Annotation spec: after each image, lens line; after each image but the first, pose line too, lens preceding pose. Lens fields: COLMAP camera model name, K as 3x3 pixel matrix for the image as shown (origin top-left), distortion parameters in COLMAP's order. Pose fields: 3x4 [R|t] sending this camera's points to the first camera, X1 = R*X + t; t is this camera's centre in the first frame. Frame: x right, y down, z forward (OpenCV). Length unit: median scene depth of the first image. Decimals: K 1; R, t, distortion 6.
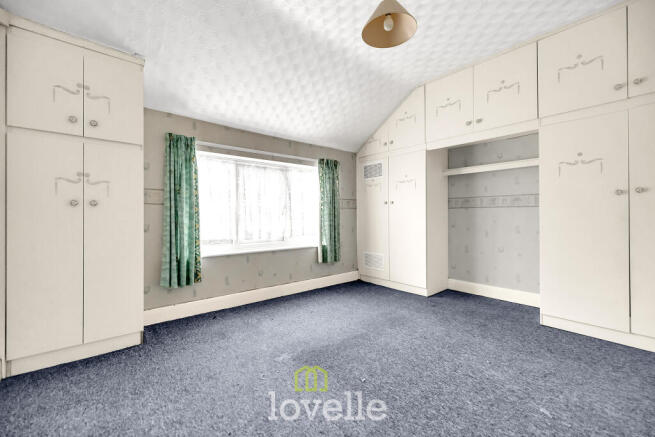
lens RADIAL K [[276.2, 0, 328.6], [0, 276.2, 214.2], [0, 0, 1]] dist [0.000737, 0.000068]
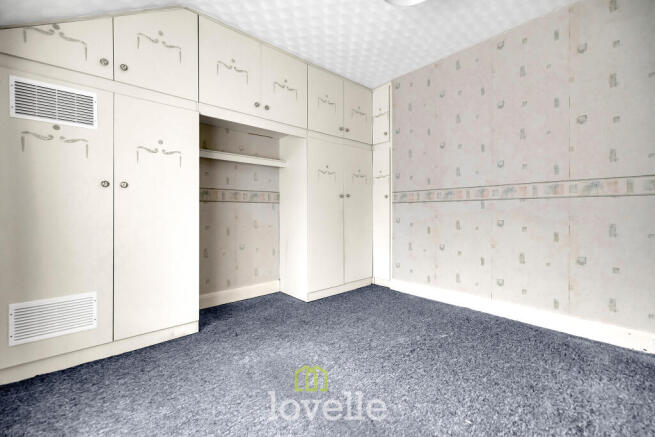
lens RADIAL K [[275.2, 0, 327.6], [0, 275.2, 209.8], [0, 0, 1]] dist [0.000745, 0.000099]
pose [[-0.021678, 0.007763, 0.999735, -0.368418], [-0.004124, 0.999961, -0.007854, 0.007999], [-0.999756, -0.004293, -0.021645, 0.812058]]
